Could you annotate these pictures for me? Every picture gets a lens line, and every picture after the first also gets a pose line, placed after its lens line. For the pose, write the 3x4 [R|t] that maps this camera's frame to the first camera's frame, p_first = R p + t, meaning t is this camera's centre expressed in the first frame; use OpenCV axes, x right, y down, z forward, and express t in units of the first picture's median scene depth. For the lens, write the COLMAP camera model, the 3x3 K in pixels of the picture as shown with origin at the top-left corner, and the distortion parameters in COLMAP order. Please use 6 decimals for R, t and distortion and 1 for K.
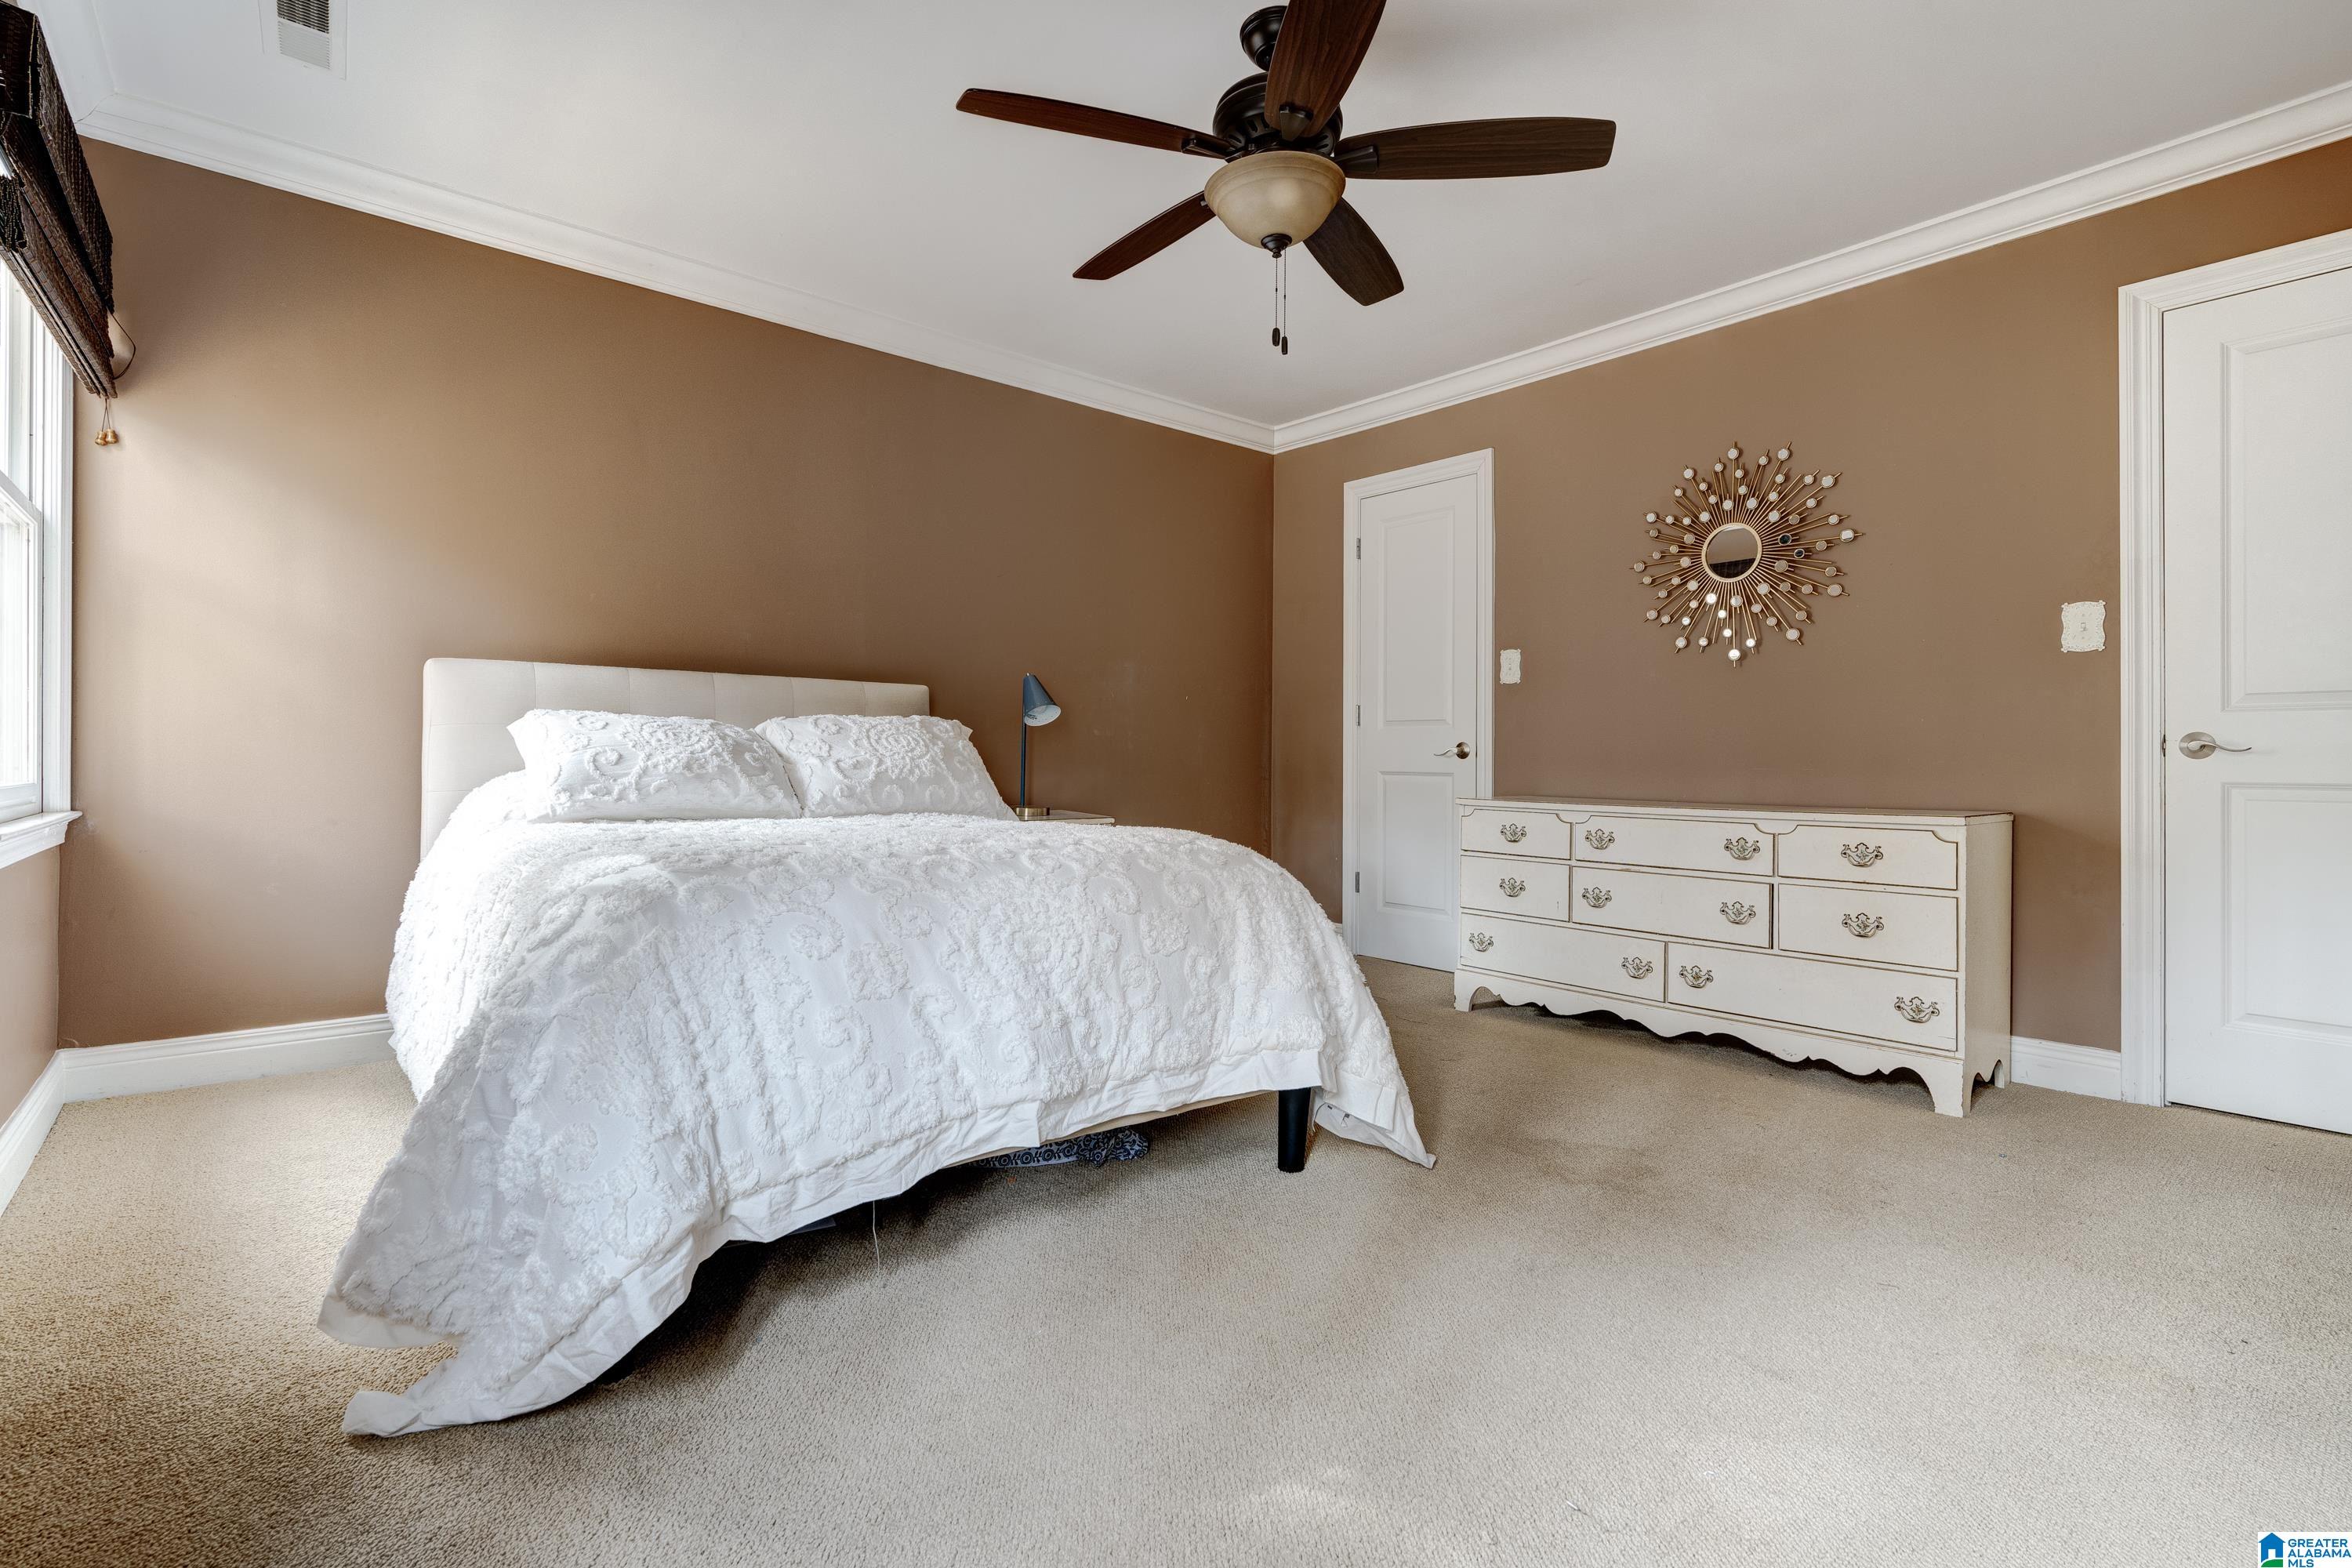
lens RADIAL K [[1072.3, 0, 1176.0], [0, 1072.3, 784.0], [0, 0, 1]] dist [-0.000330, 0.000190]
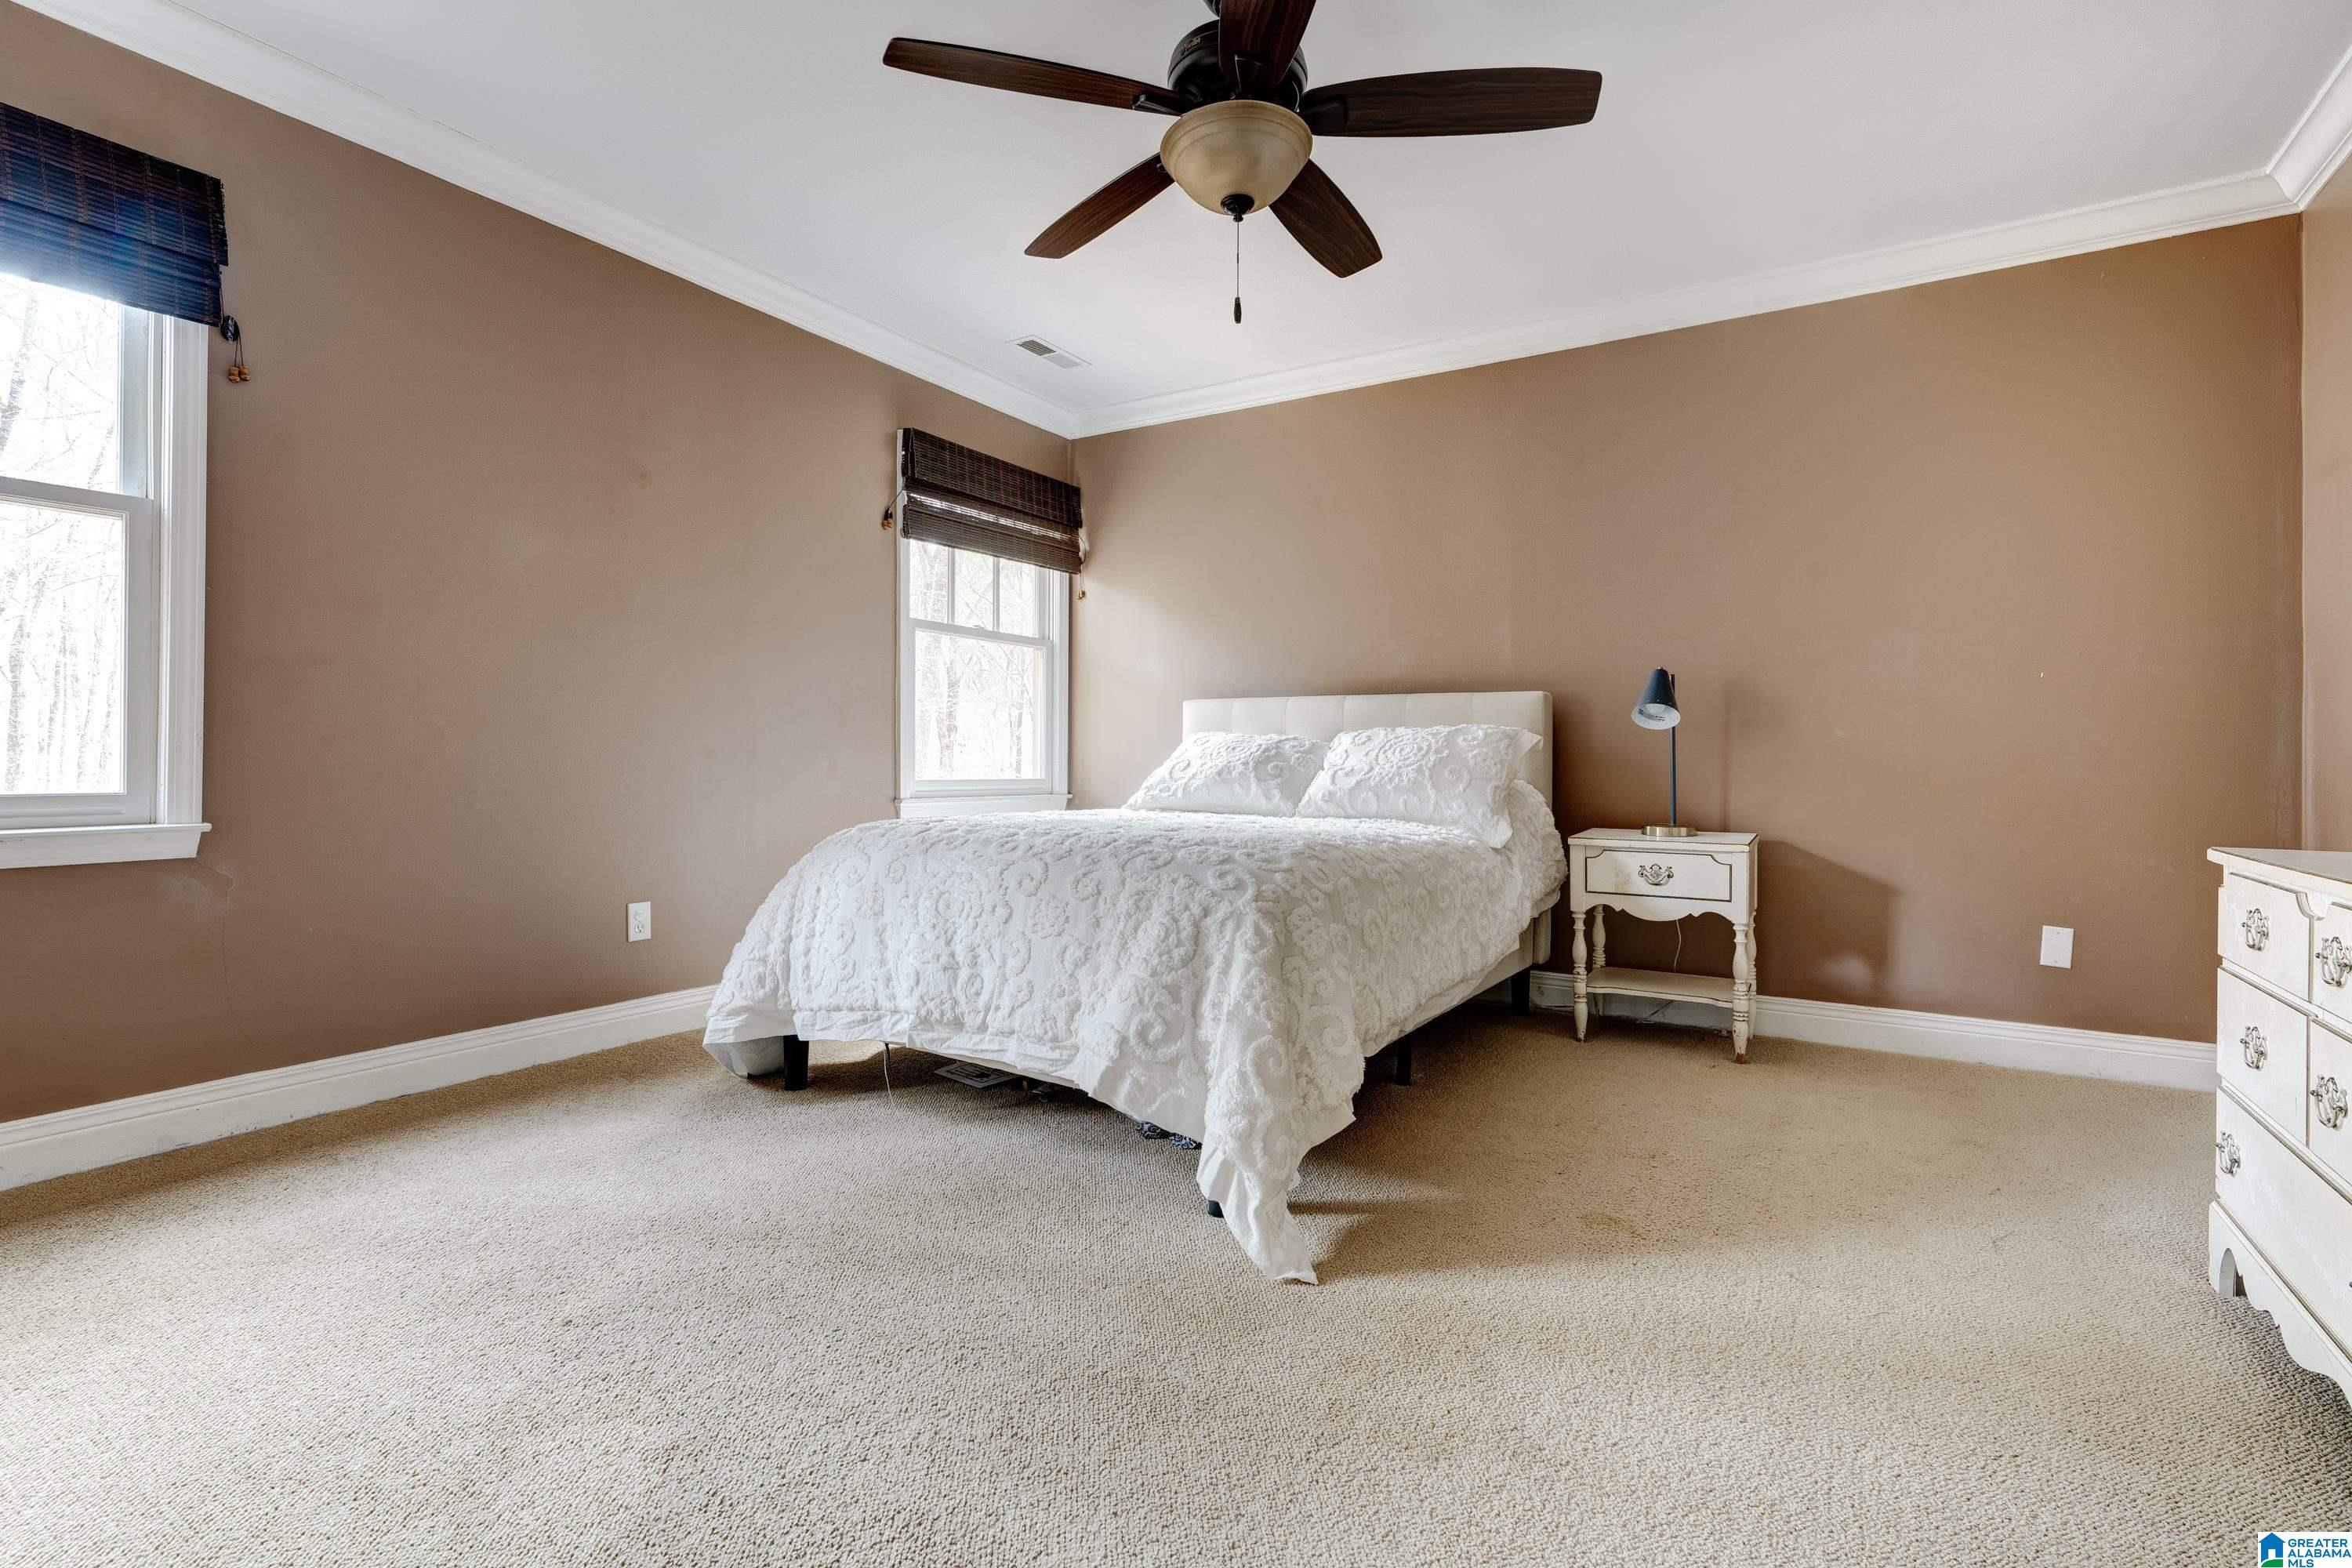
lens RADIAL K [[1072.3, 0, 1176.0], [0, 1072.3, 784.0], [0, 0, 1]] dist [-0.000330, 0.000190]
pose [[0.315666, 0.013898, -0.948768, 0.824318], [-0.029174, 0.999562, 0.004936, -0.008035], [0.948422, 0.026121, 0.315934, 0.575955]]
